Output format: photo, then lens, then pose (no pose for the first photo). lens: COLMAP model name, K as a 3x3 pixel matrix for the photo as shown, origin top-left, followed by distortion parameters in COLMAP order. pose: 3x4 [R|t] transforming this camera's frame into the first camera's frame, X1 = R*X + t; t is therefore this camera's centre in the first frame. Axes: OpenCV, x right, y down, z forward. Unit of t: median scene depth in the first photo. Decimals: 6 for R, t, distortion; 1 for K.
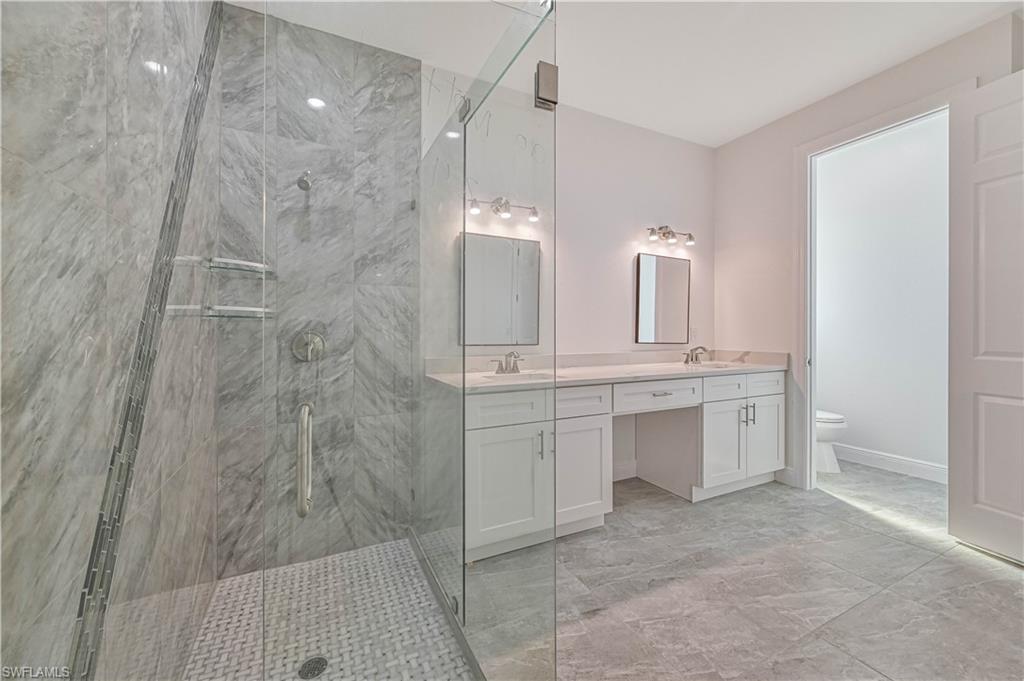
lens RADIAL K [[405.6, 0, 511.9], [0, 405.6, 331.8], [0, 0, 1]] dist [-0.002955, 0.000014]
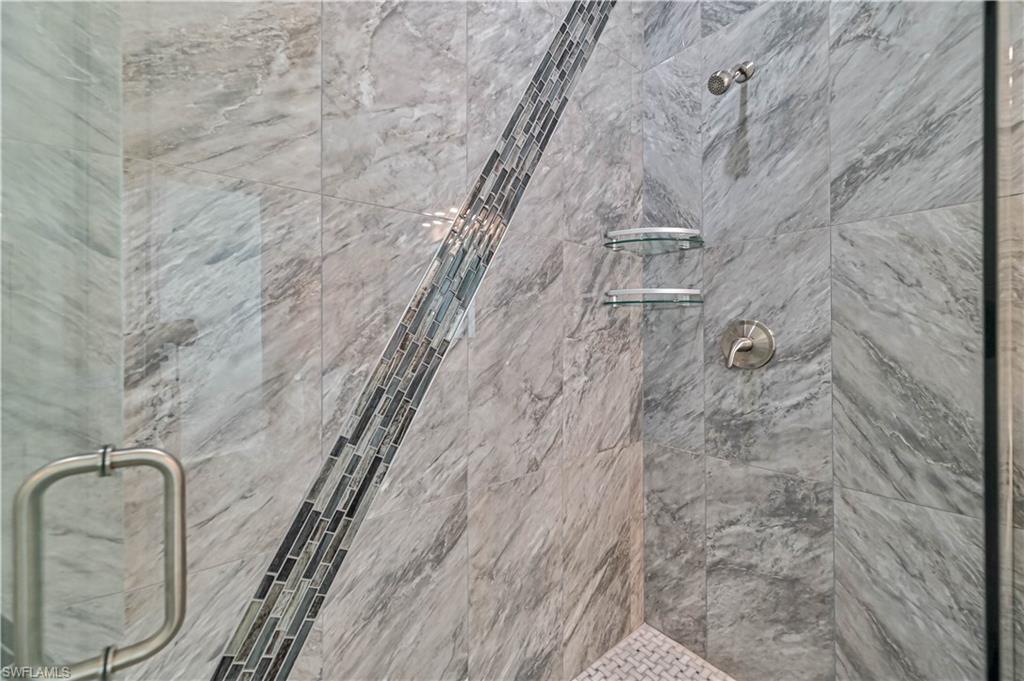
lens RADIAL K [[405.6, 0, 521.3], [0, 405.6, 331.2], [0, 0, 1]] dist [-0.002955, 0.000014]
pose [[0.224057, -0.001461, -0.974575, 0.024867], [0.004644, 0.999989, -0.000432, 0.014564], [0.974565, -0.004429, 0.224062, 0.524767]]
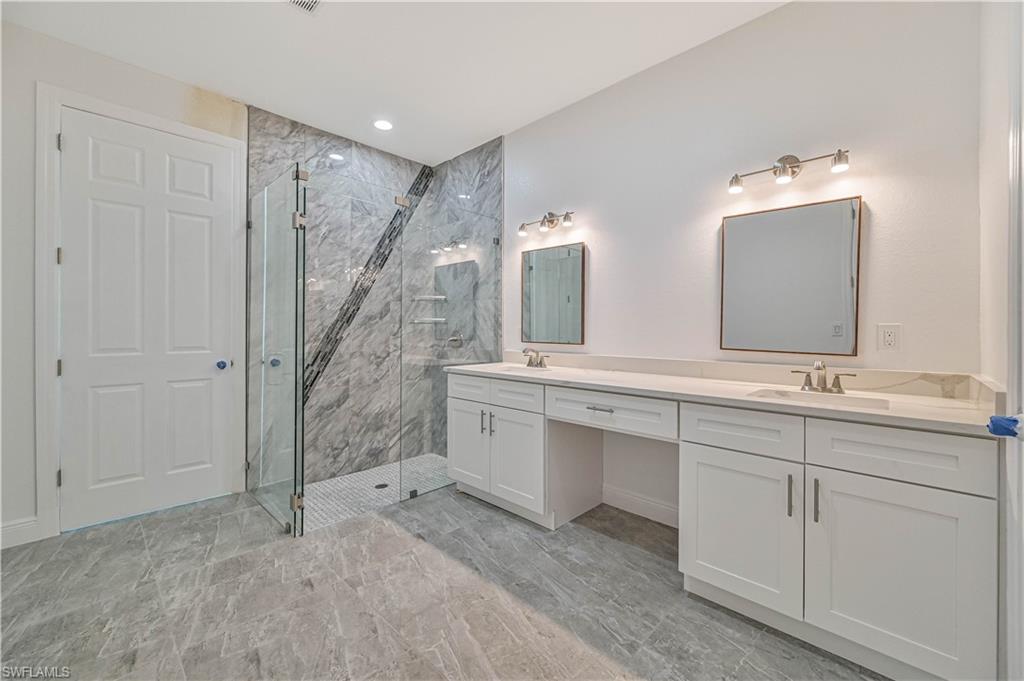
lens RADIAL K [[405.6, 0, 515.8], [0, 405.6, 331.4], [0, 0, 1]] dist [-0.002955, 0.000014]
pose [[0.342994, 0.003489, -0.939331, 1.223216], [-0.006591, 0.999977, 0.001307, -0.001153], [0.939315, 0.005742, 0.343009, 0.639882]]
